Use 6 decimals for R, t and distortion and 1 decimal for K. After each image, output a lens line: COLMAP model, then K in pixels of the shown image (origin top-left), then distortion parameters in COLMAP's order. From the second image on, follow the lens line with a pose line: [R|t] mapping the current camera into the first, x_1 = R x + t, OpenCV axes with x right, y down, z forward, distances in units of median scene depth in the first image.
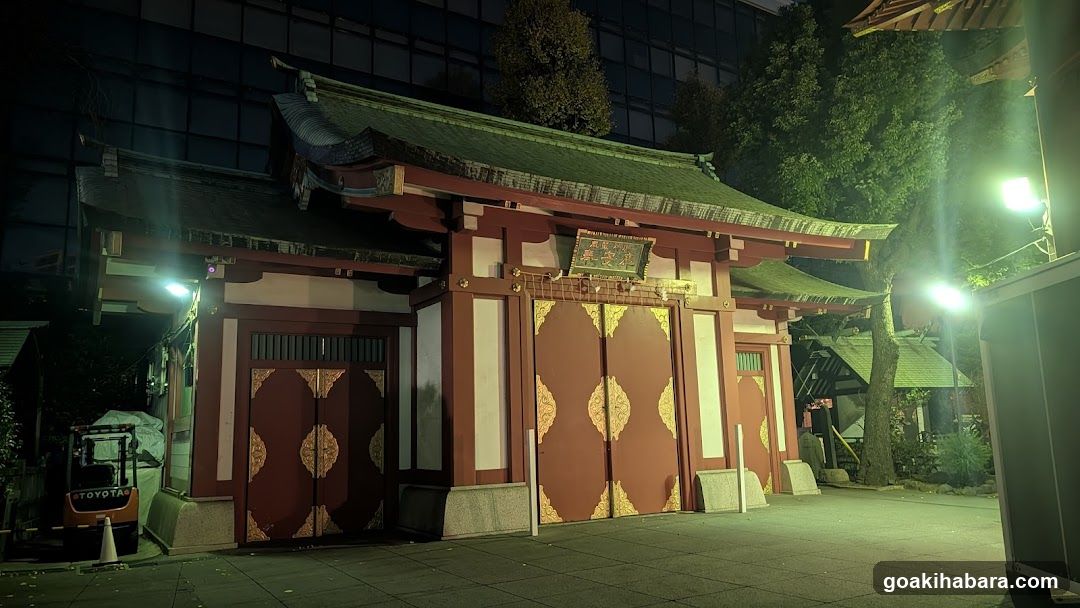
lens RADIAL K [[765.9, 0, 543.5], [0, 765.9, 301.3], [0, 0, 1]] dist [0.077410, -0.161333]
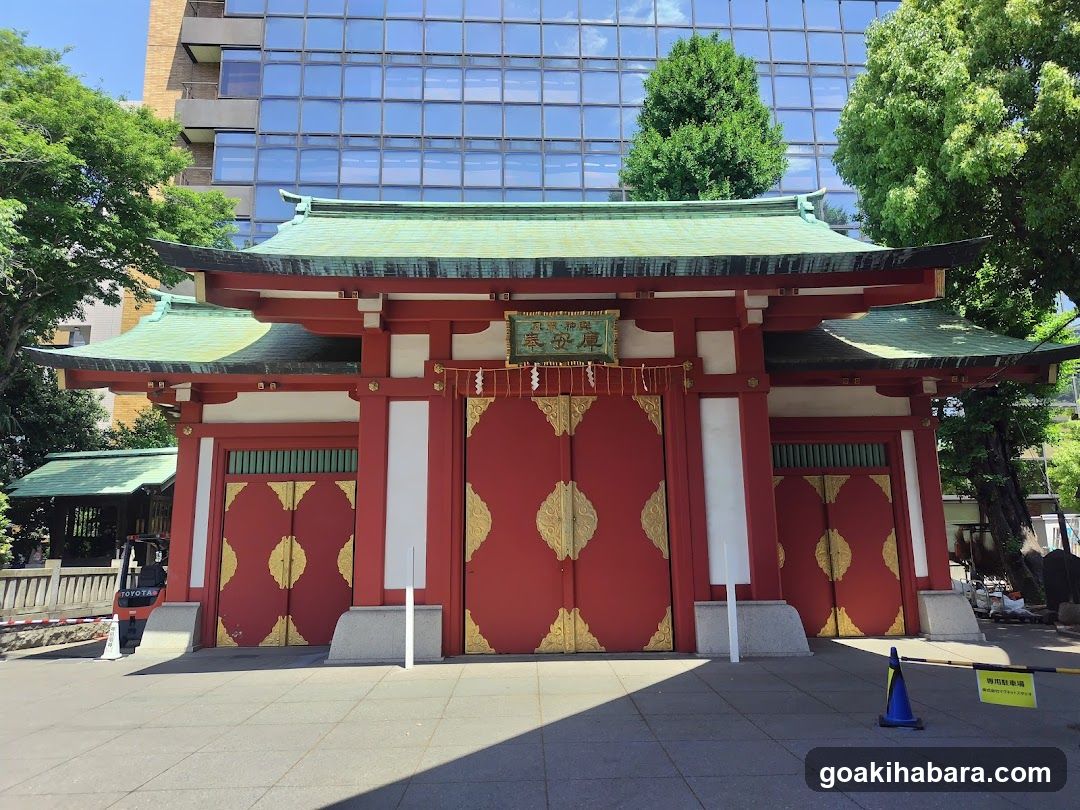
lens RADIAL K [[733.7, 0, 539.8], [0, 733.7, 409.9], [0, 0, 1]] dist [0.068428, -0.104466]
pose [[0.866680, -0.070114, -0.493913, 0.475325], [0.071759, 0.997299, -0.015657, 0.031363], [0.493677, -0.021873, 0.869370, 0.299181]]
